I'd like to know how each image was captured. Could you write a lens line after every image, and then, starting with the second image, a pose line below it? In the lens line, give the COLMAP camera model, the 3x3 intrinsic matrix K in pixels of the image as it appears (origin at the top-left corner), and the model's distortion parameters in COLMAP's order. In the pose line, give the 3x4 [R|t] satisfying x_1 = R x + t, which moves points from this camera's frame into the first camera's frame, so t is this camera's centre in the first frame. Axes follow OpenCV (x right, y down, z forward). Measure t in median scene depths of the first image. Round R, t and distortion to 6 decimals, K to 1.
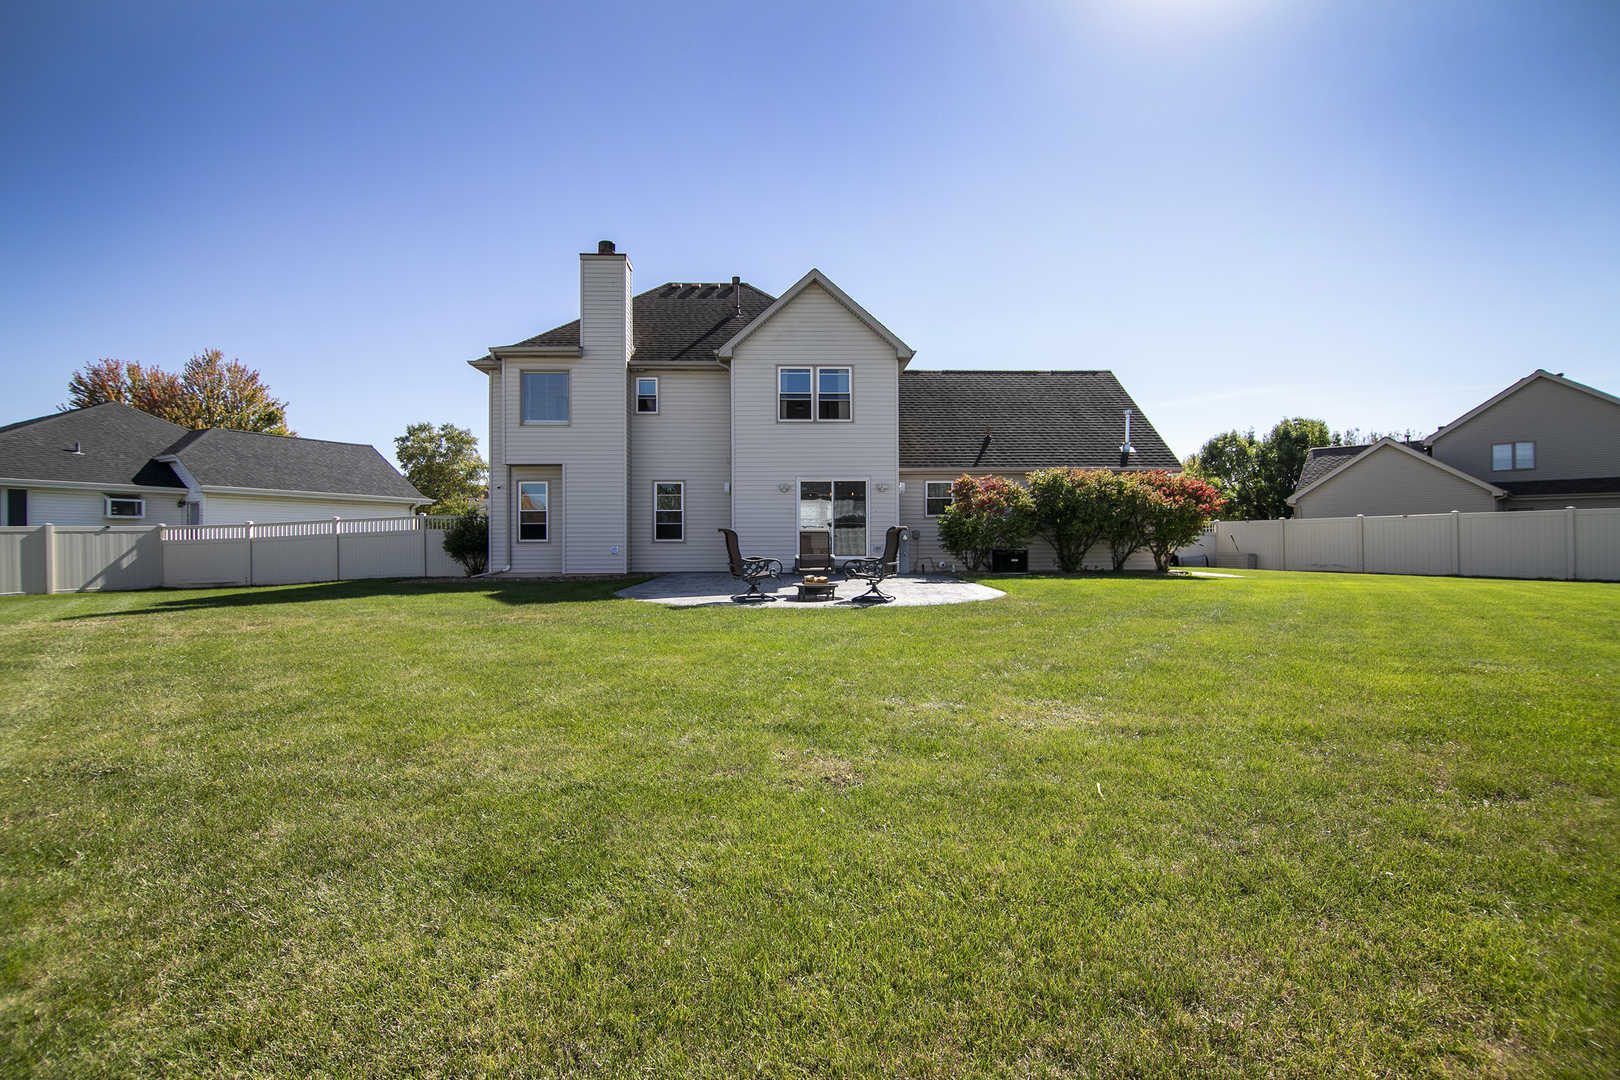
lens RADIAL K [[708.5, 0, 810.1], [0, 708.5, 545.7], [0, 0, 1]] dist [0.002120, 0.000162]
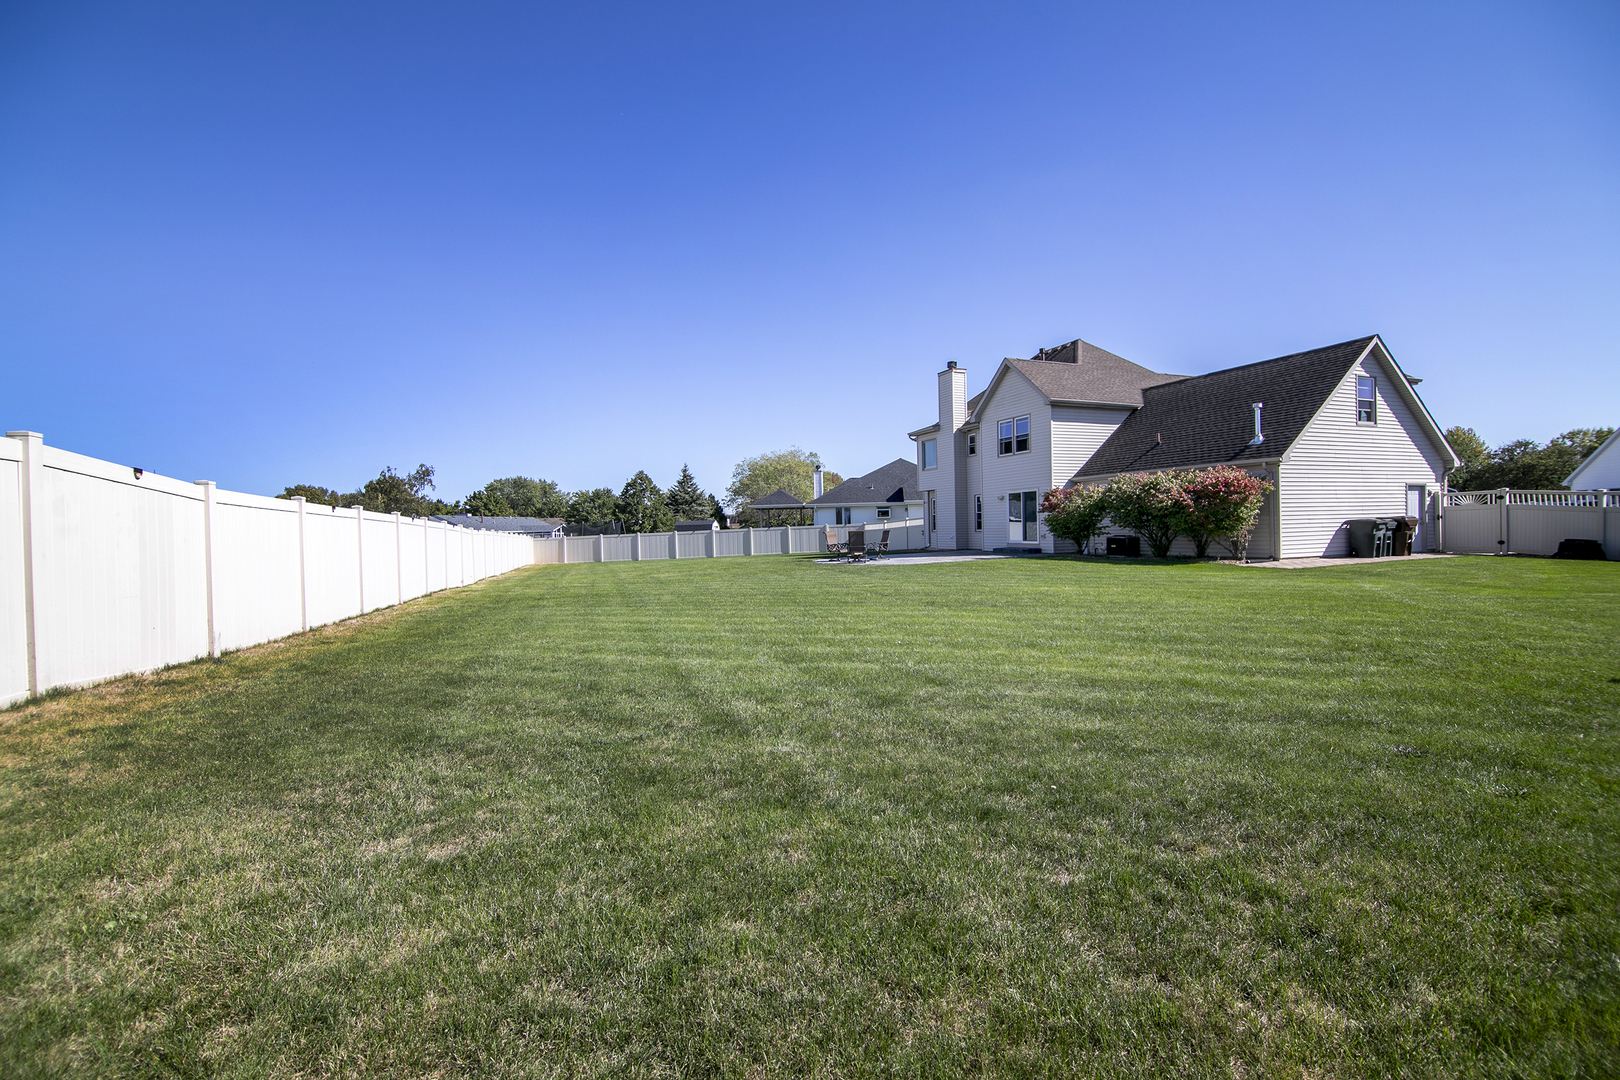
lens RADIAL K [[708.5, 0, 809.0], [0, 708.5, 536.7], [0, 0, 1]] dist [0.002120, 0.000162]
pose [[0.373423, 0.007089, -0.927634, 1.248884], [0.016208, 0.999768, 0.014165, -0.023853], [0.927519, -0.020325, 0.373222, 0.005716]]
